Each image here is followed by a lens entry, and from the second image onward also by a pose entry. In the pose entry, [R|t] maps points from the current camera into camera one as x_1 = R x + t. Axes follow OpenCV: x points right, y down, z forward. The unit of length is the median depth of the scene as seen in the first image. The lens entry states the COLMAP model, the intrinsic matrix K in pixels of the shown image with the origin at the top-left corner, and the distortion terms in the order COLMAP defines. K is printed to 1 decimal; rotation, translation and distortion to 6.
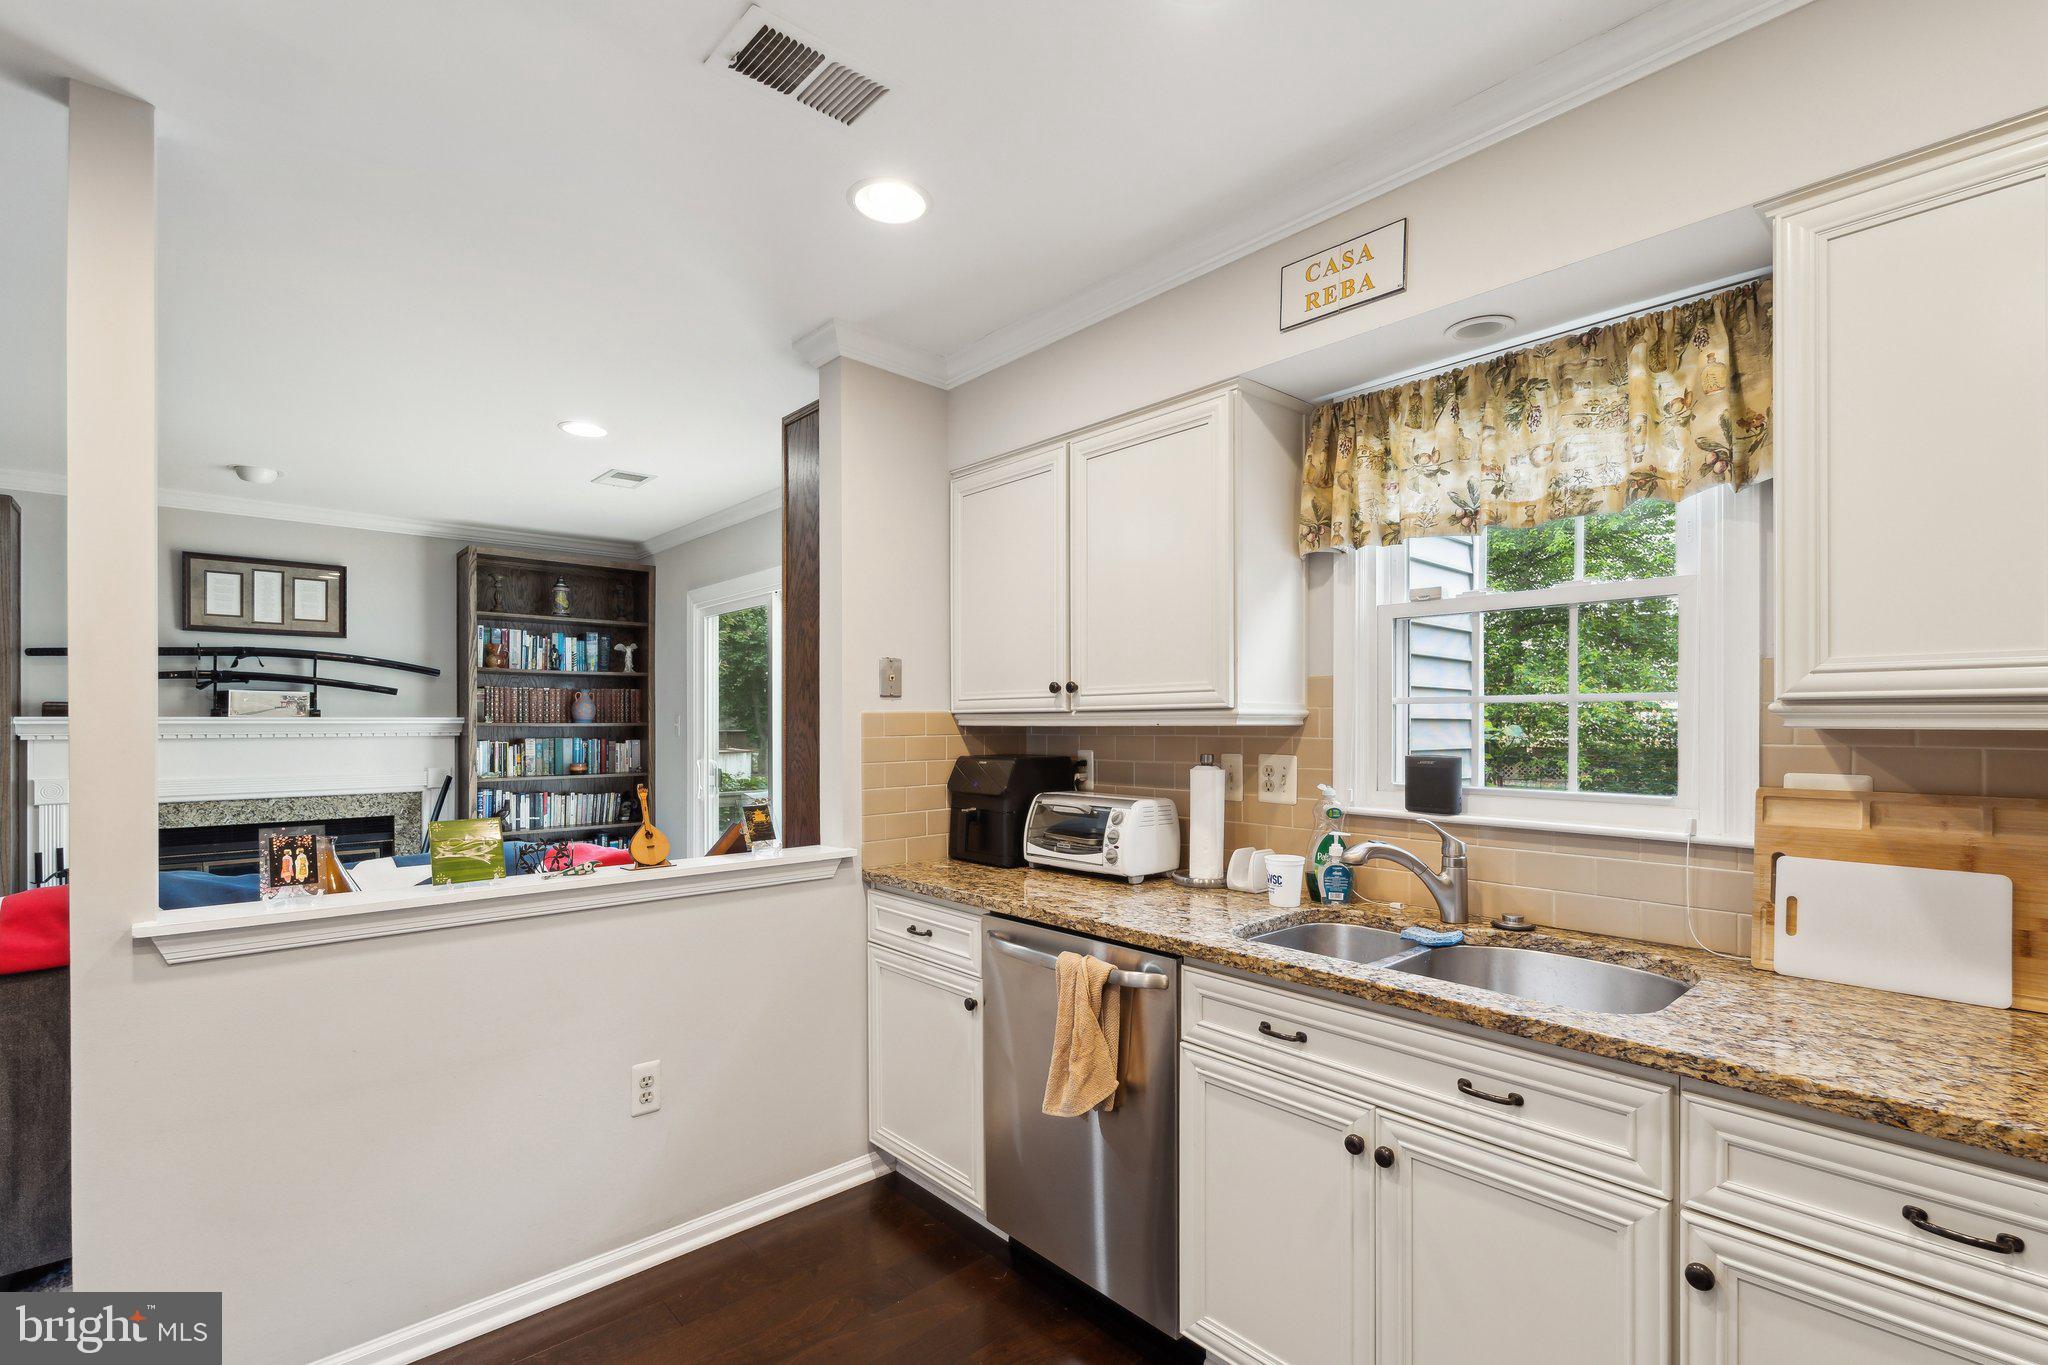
lens RADIAL K [[923.8, 0, 1029.4], [0, 923.8, 718.2], [0, 0, 1]] dist [-0.002737, 0.002651]
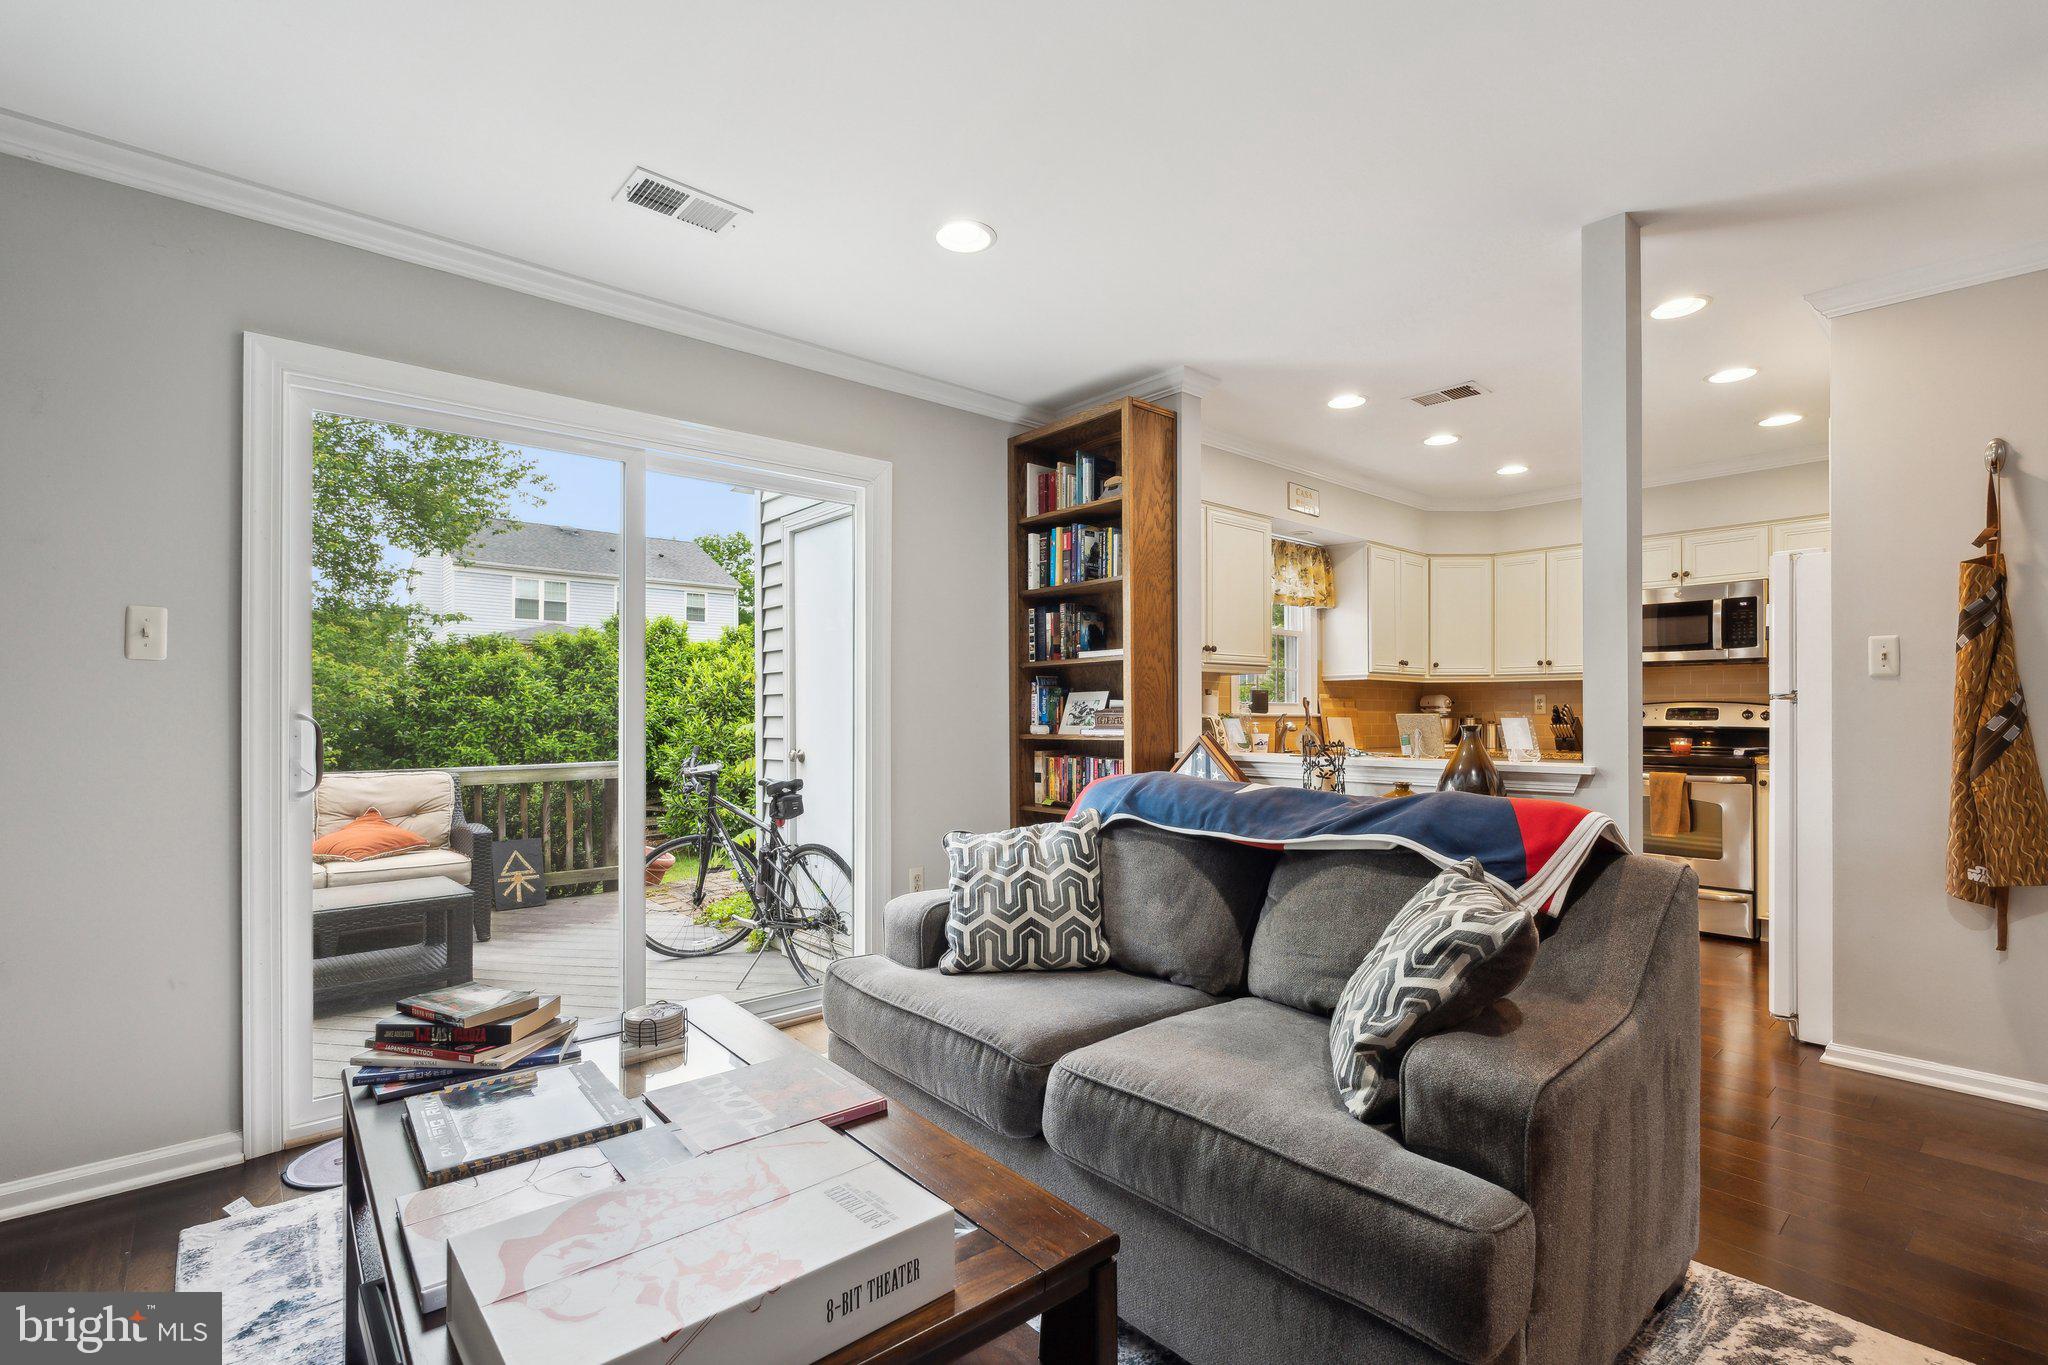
lens RADIAL K [[923.8, 0, 1053.6], [0, 923.8, 713.1], [0, 0, 1]] dist [-0.002737, 0.002651]
pose [[0.000678, 0.004475, 0.999990, -1.522647], [0.000188, 0.999990, -0.004475, 0.085121], [-1.000000, 0.000191, 0.000677, 1.166526]]
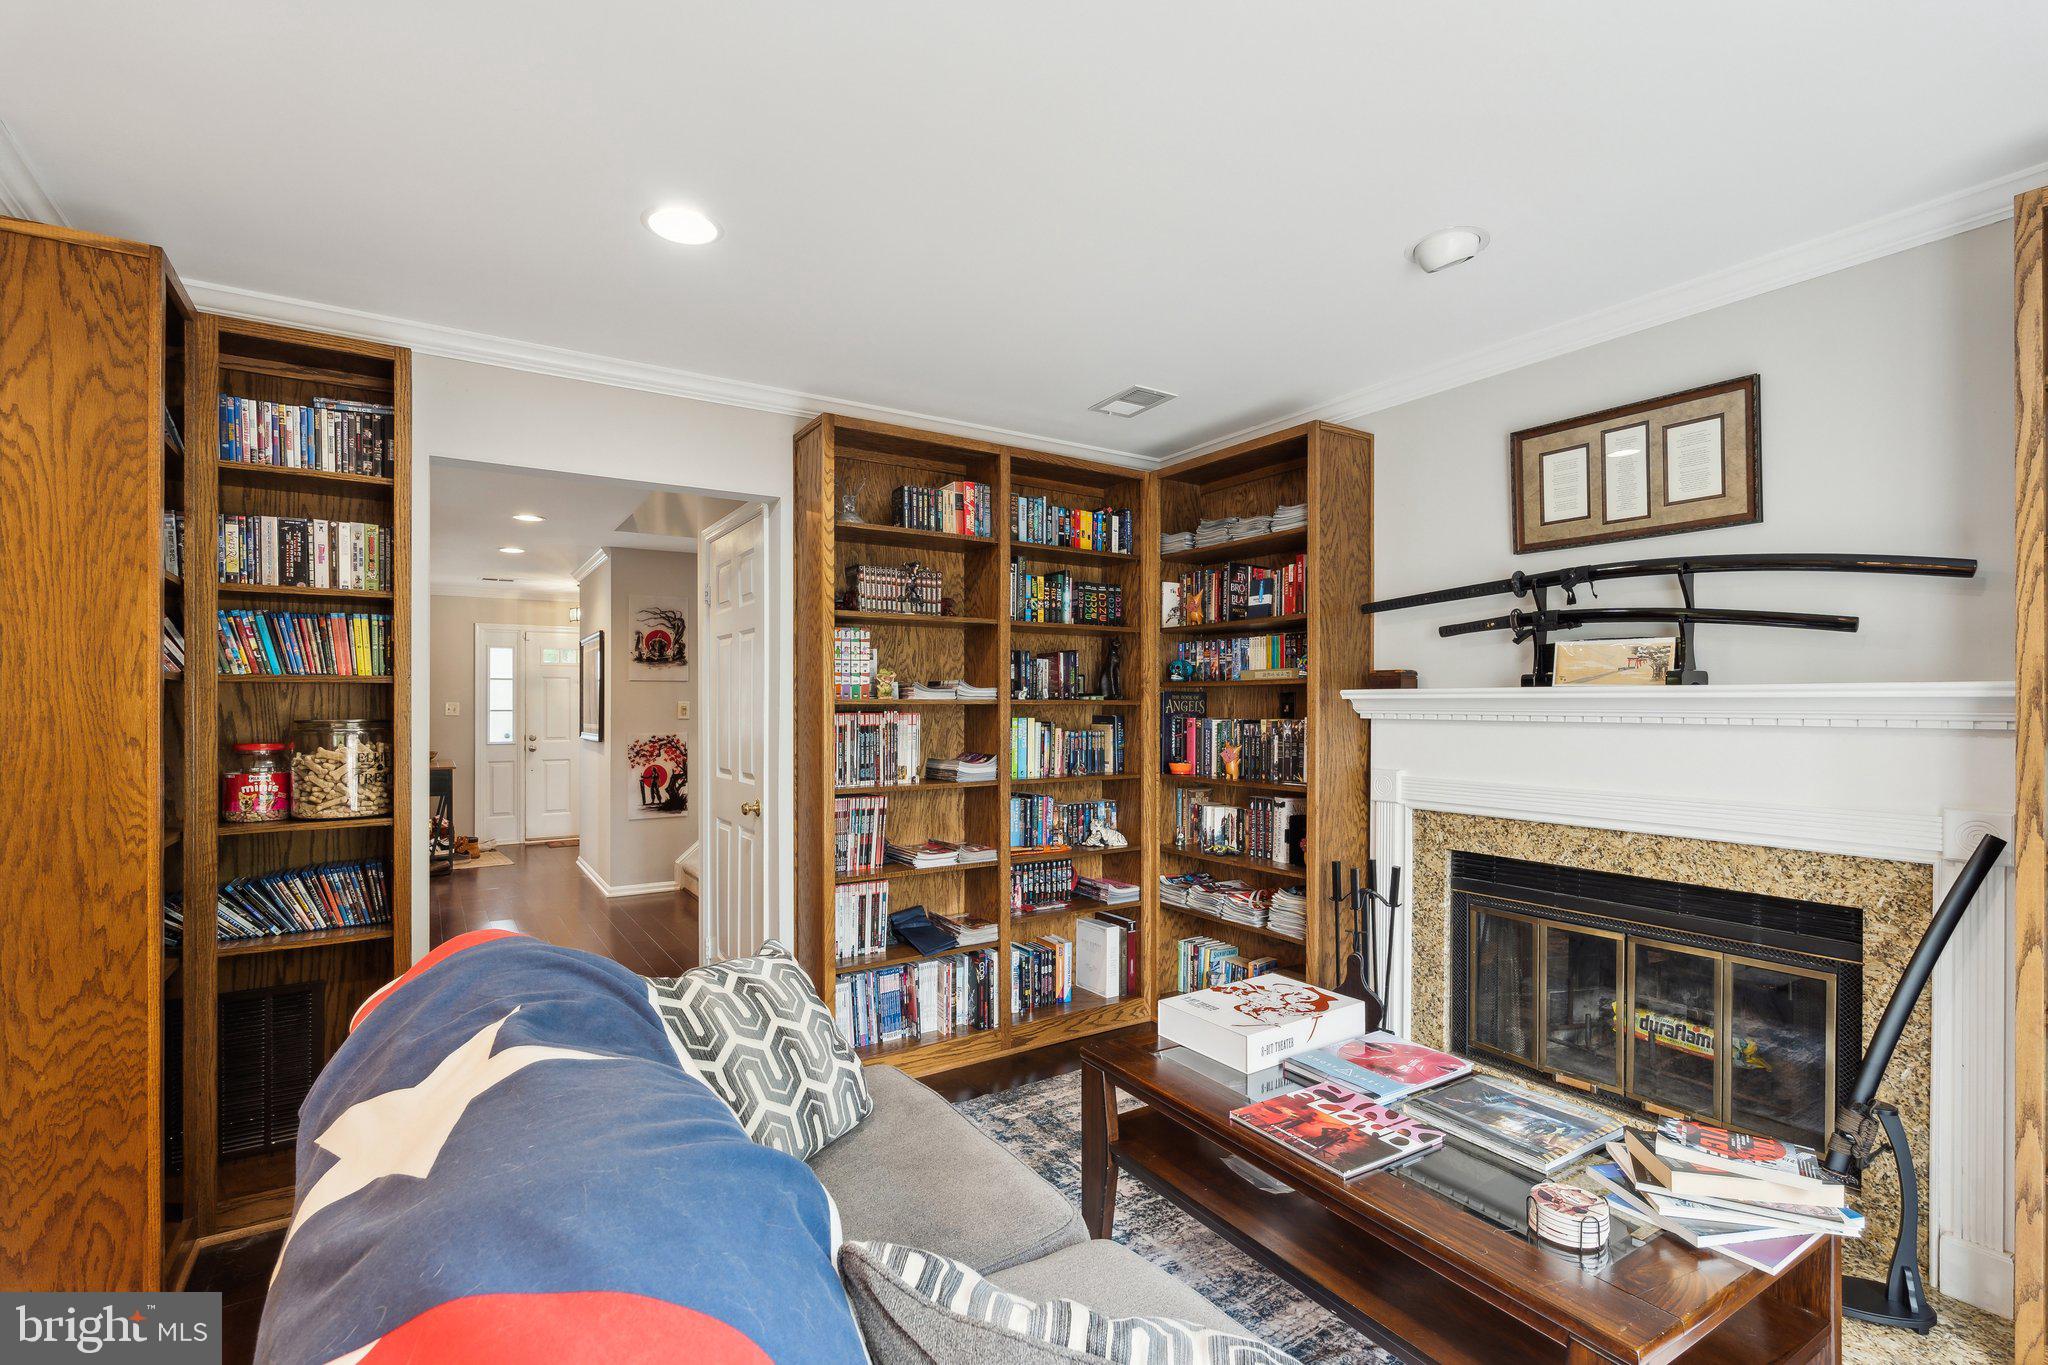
lens RADIAL K [[923.8, 0, 1034.0], [0, 923.8, 700.4], [0, 0, 1]] dist [-0.002737, 0.002651]
pose [[-0.160866, 0.002781, -0.986972, -0.353516], [0.005200, 0.999985, 0.001970, 0.007214], [0.986963, -0.004815, -0.160878, 1.230249]]
